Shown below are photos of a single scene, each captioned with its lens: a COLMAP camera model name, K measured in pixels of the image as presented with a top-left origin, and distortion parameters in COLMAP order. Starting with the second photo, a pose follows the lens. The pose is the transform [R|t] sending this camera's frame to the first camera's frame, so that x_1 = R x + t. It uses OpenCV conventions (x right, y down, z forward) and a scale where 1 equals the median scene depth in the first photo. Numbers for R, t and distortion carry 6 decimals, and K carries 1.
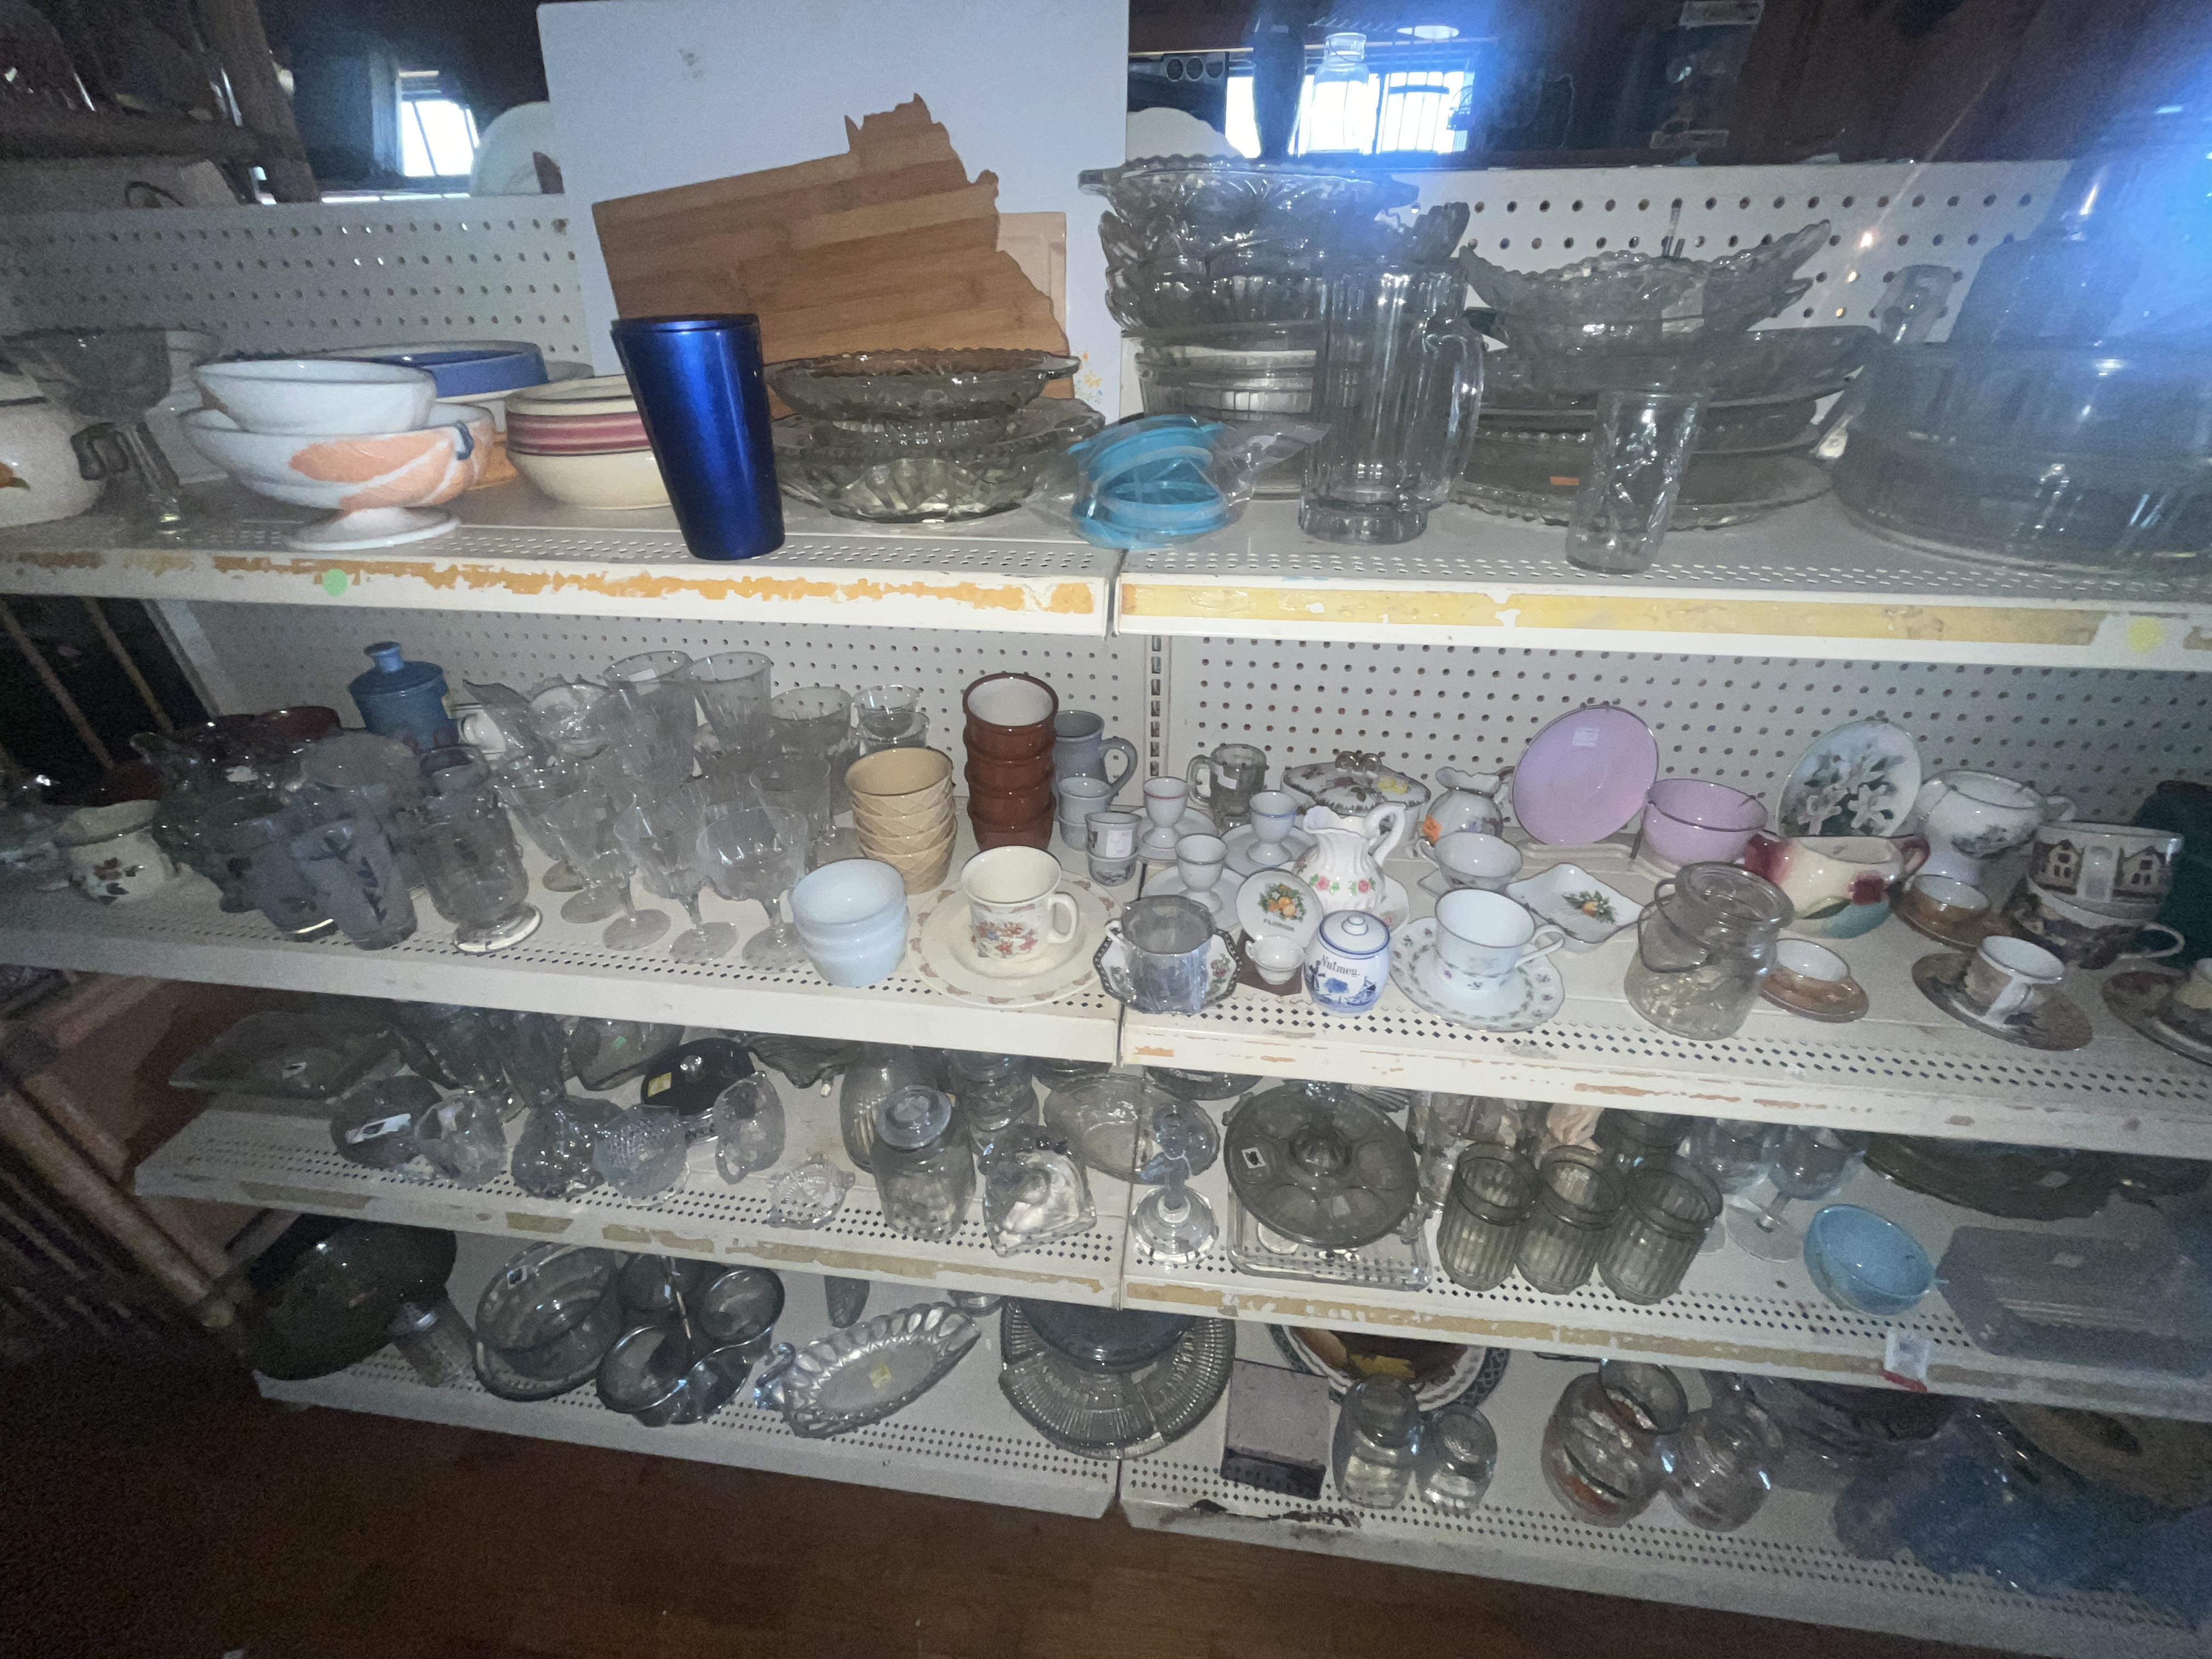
lens RADIAL K [[898.8, 0, 1111.2], [0, 898.8, 832.8], [0, 0, 1]] dist [-0.003304, -0.000556]
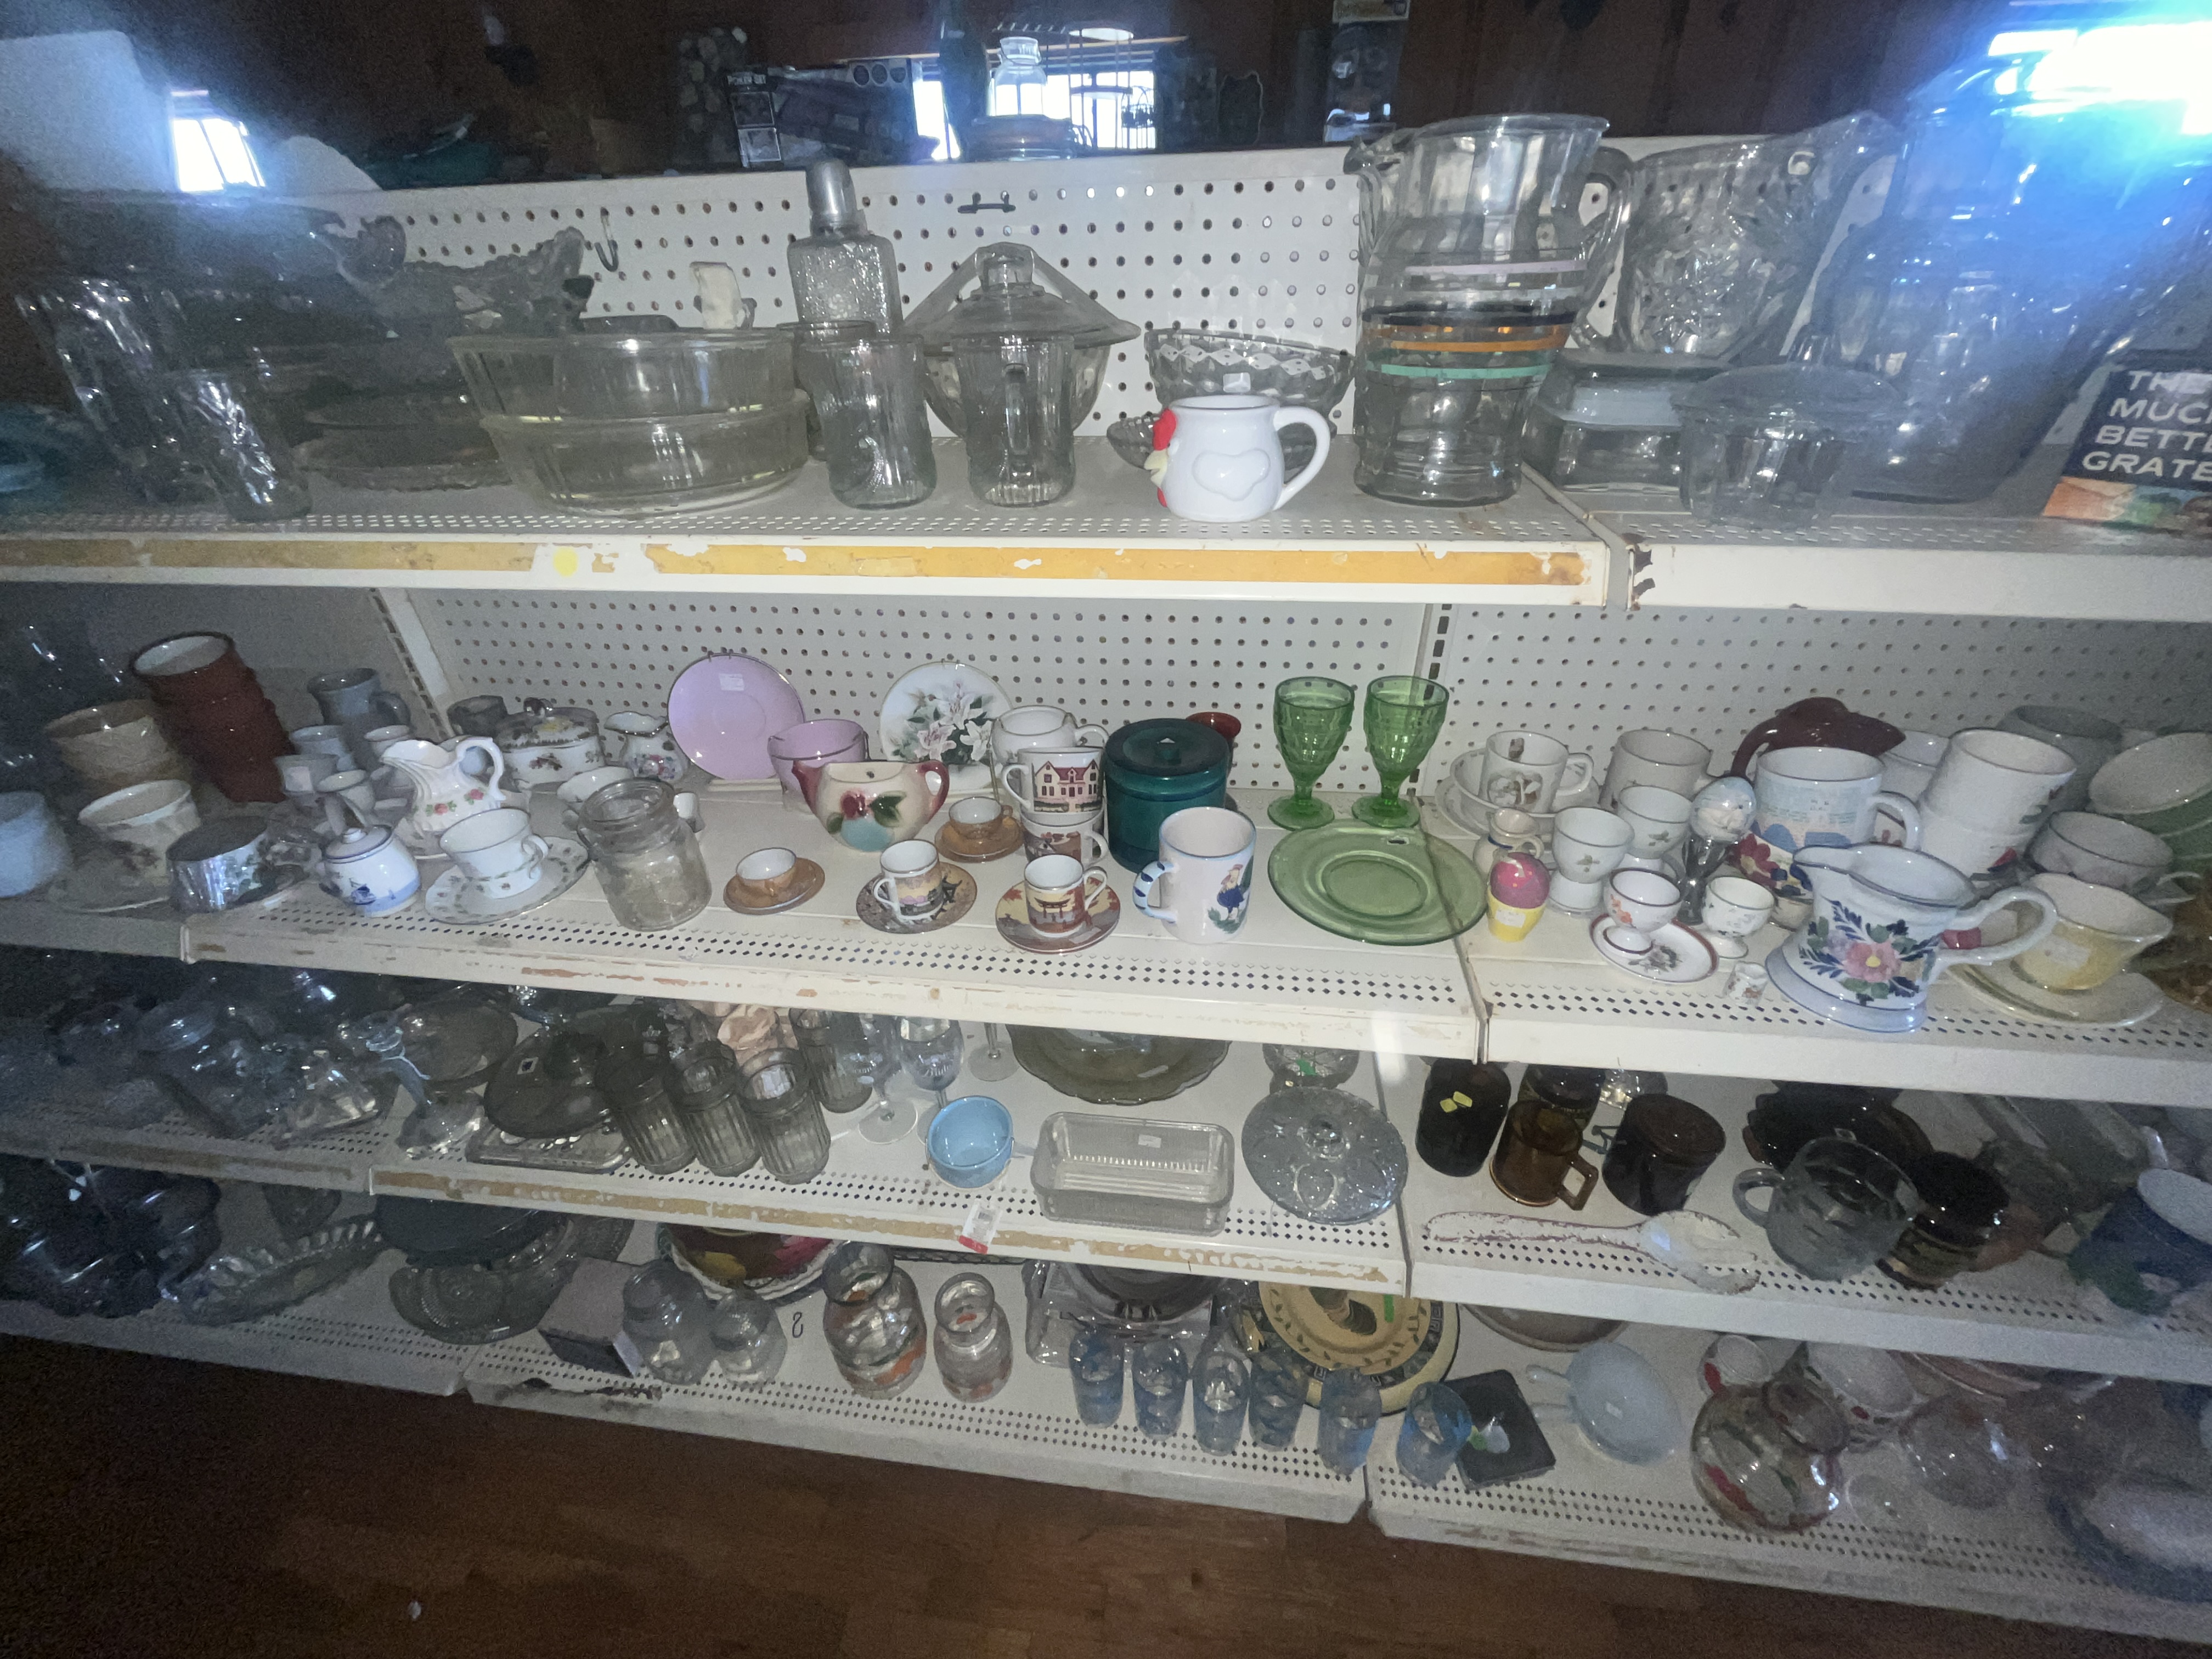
lens RADIAL K [[898.8, 0, 1106.6], [0, 898.8, 833.1], [0, 0, 1]] dist [-0.003304, -0.000556]
pose [[0.999896, -0.010566, -0.009777, 0.906912], [0.010606, 0.999935, 0.004096, 0.074986], [0.009733, -0.004199, 0.999944, -0.114139]]
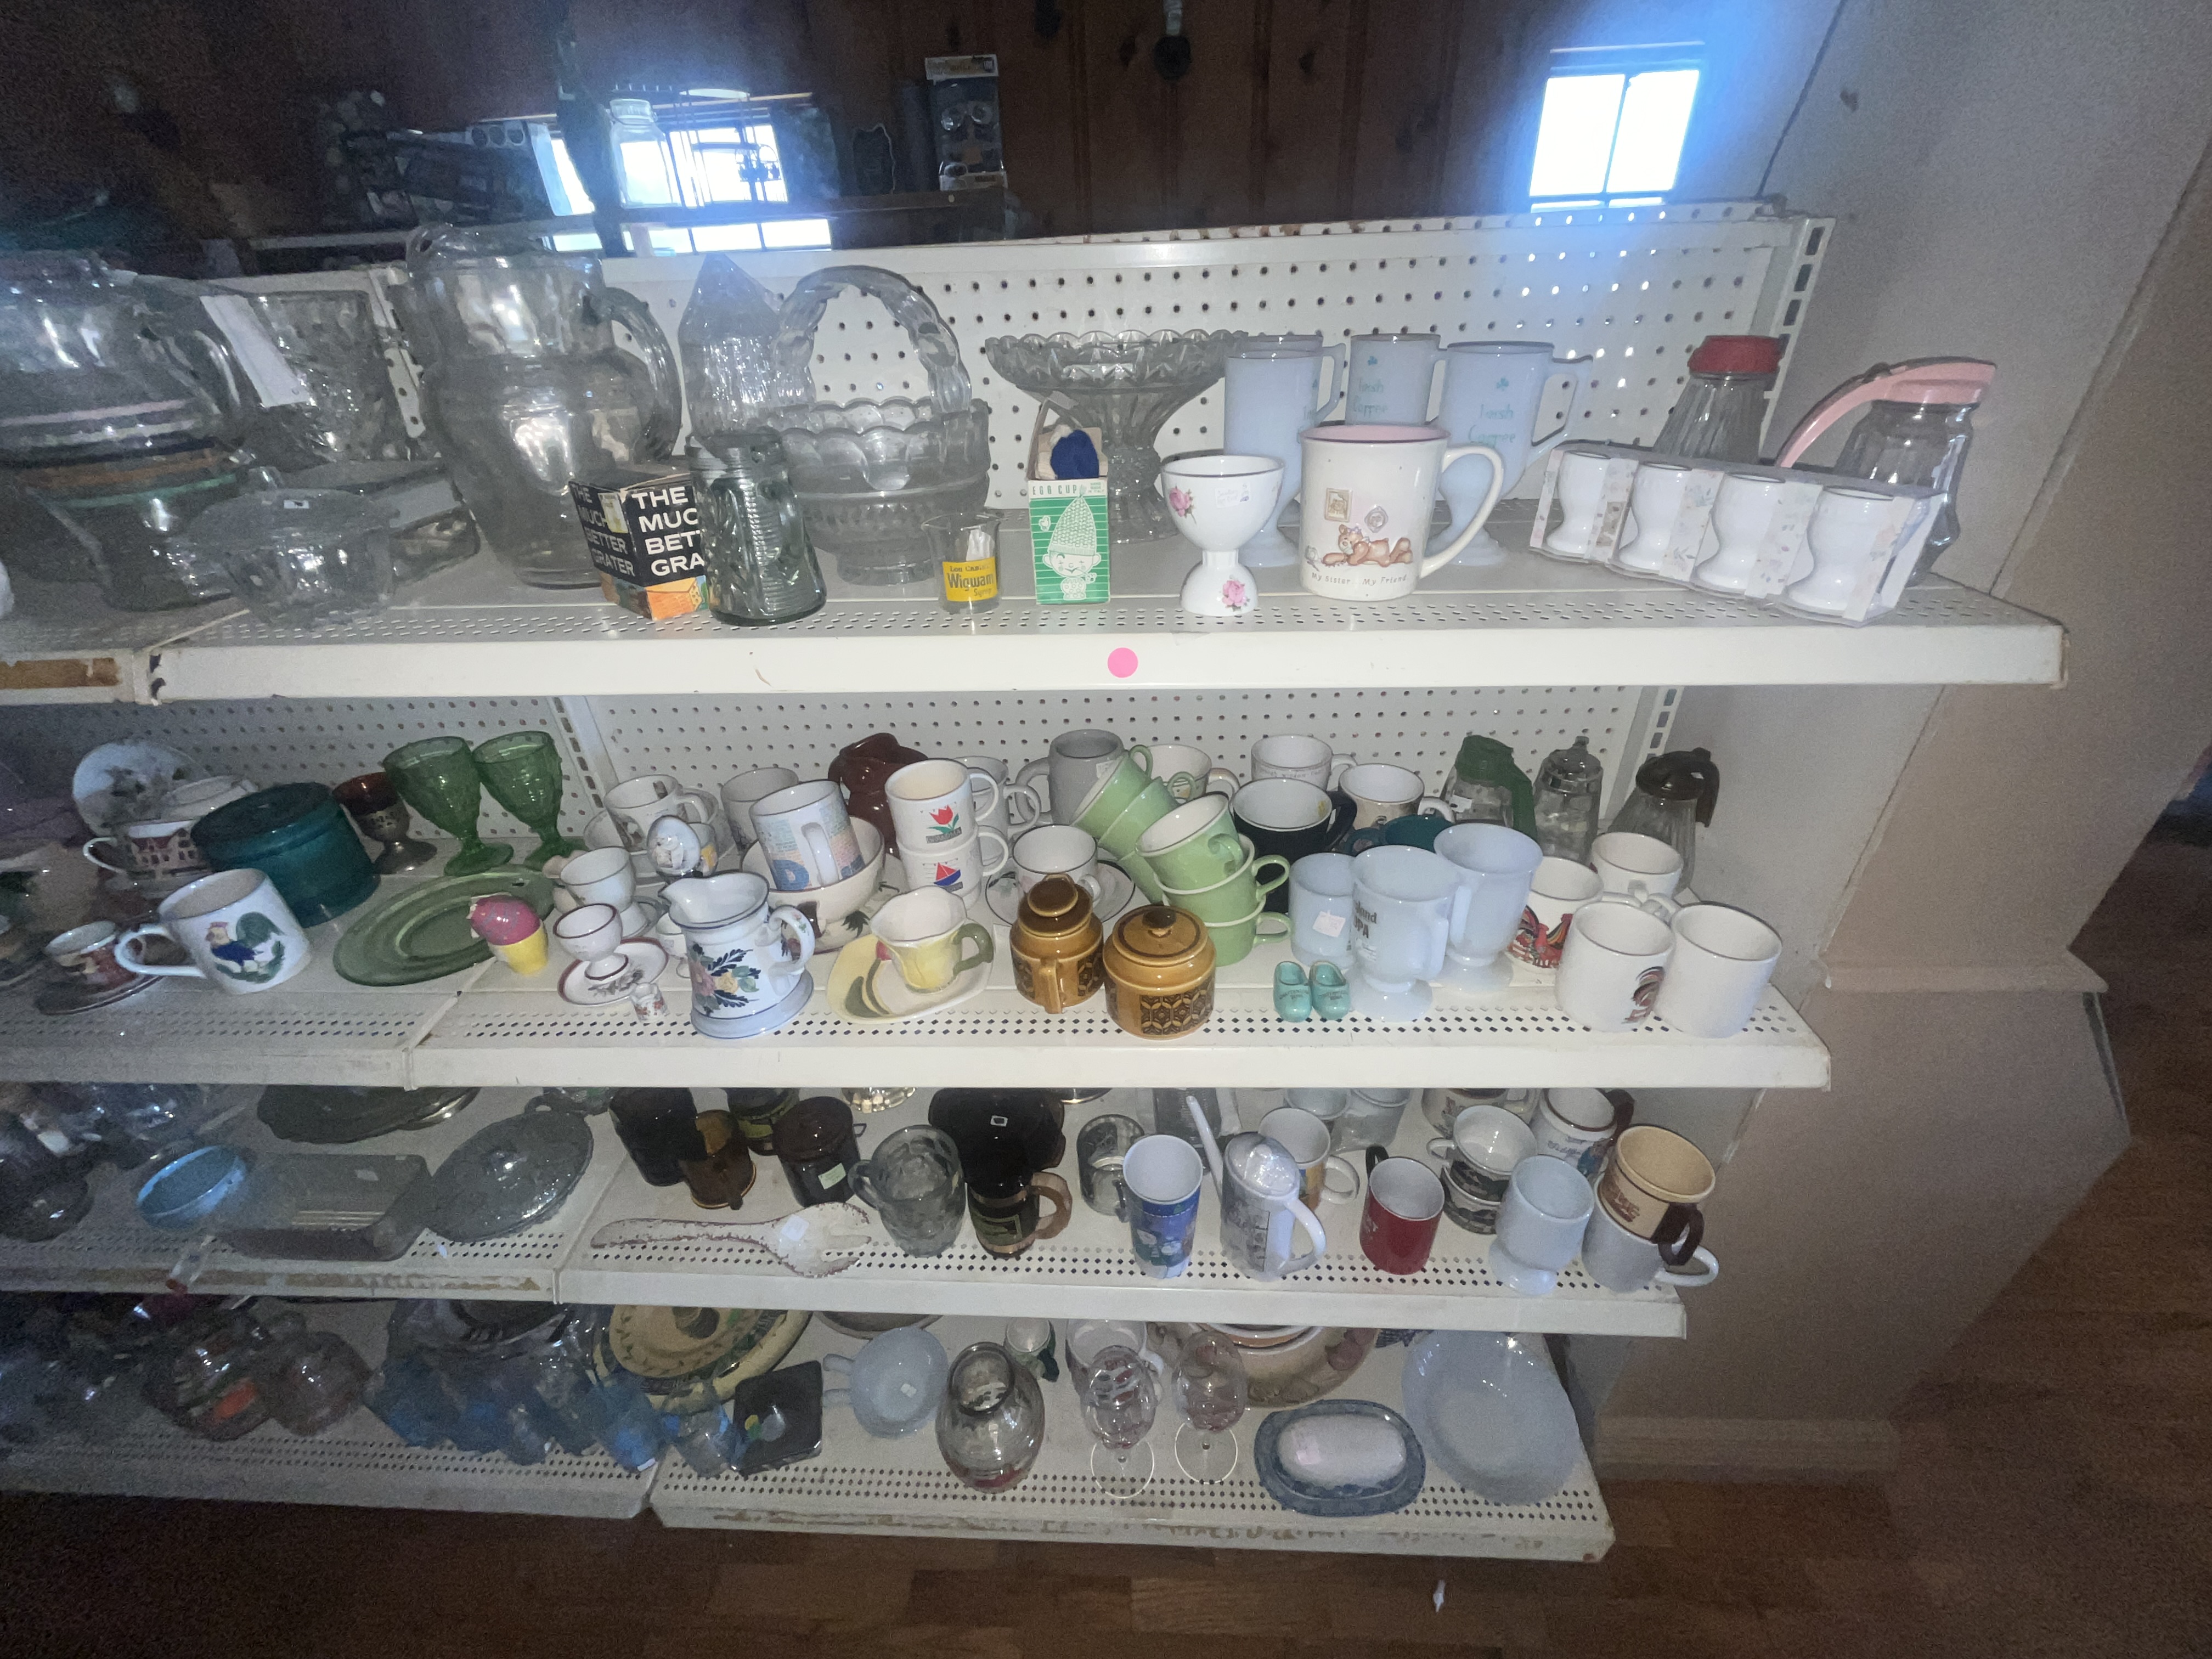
lens RADIAL K [[898.8, 0, 1112.7], [0, 898.8, 839.9], [0, 0, 1]] dist [-0.003304, -0.000556]
pose [[0.996380, -0.063696, 0.056306, 1.787898], [0.064314, 0.997887, -0.009232, 0.090644], [-0.055599, 0.012820, 0.998371, -0.233926]]
